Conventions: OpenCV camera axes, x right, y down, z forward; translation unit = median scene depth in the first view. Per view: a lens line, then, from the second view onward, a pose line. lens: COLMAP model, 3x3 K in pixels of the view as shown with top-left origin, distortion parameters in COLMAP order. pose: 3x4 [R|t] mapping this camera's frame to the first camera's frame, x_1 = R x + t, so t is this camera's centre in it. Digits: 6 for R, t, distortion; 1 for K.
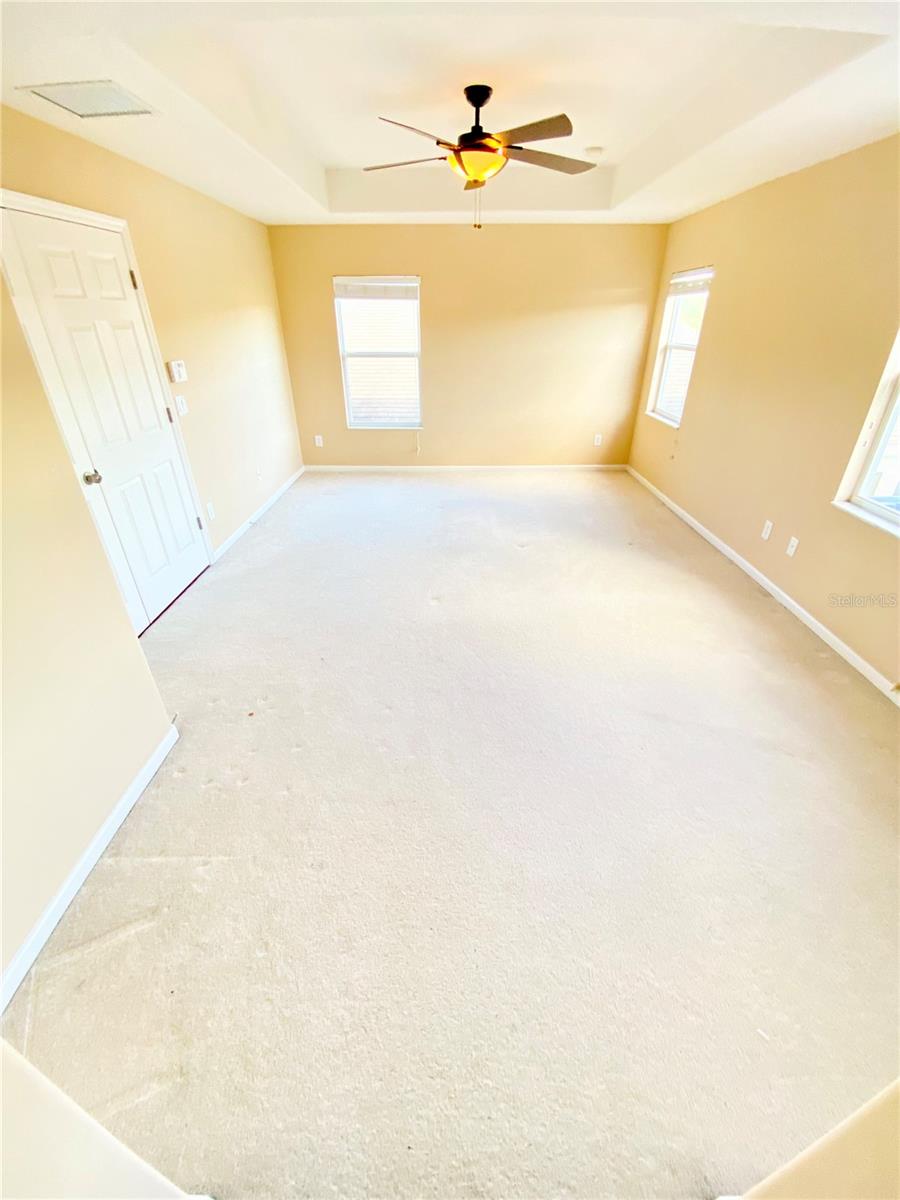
lens RADIAL K [[488.2, 0, 449.5], [0, 488.2, 596.3], [0, 0, 1]] dist [0.017543, -0.018328]
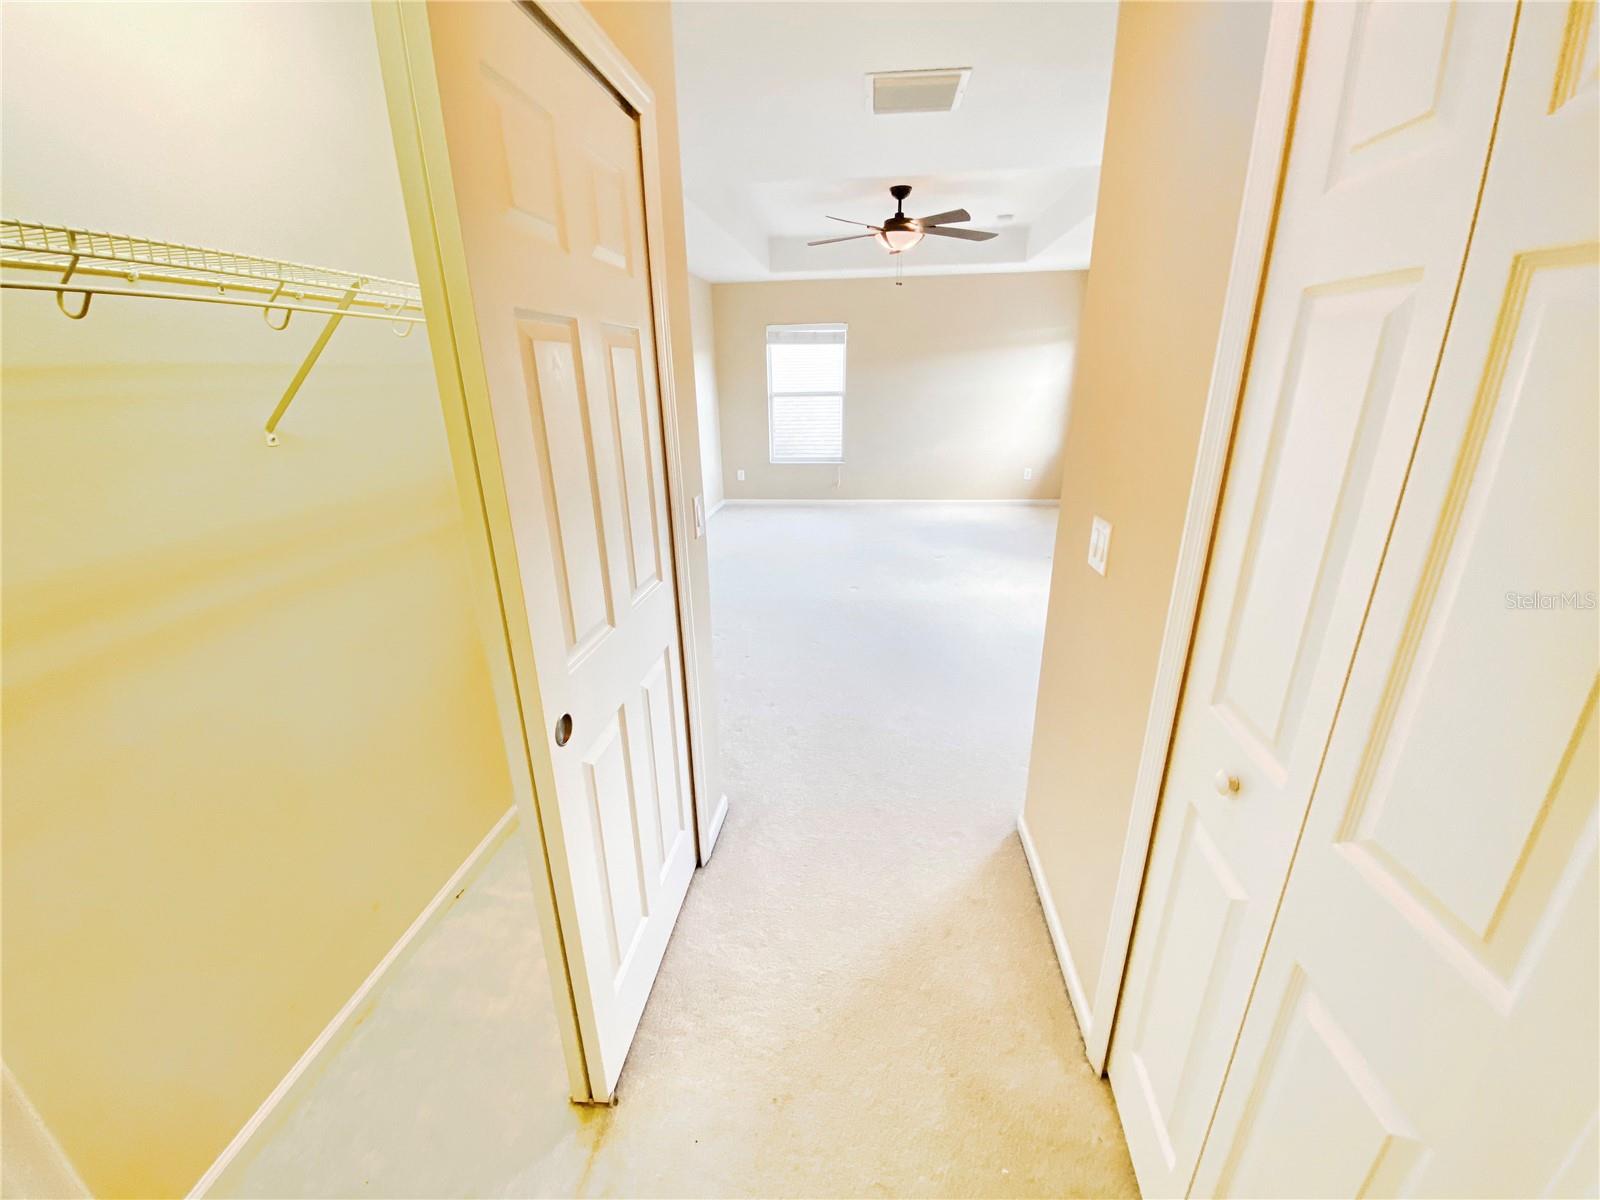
lens RADIAL K [[647.6, 0, 800.0], [0, 647.6, 600.0], [0, 0, 1]] dist [0.054359, -0.017778]
pose [[0.993968, 0.025139, -0.106750, 0.006772], [-0.043434, 0.984018, -0.172692, 0.324297], [0.100702, 0.176287, 0.979174, -0.507026]]
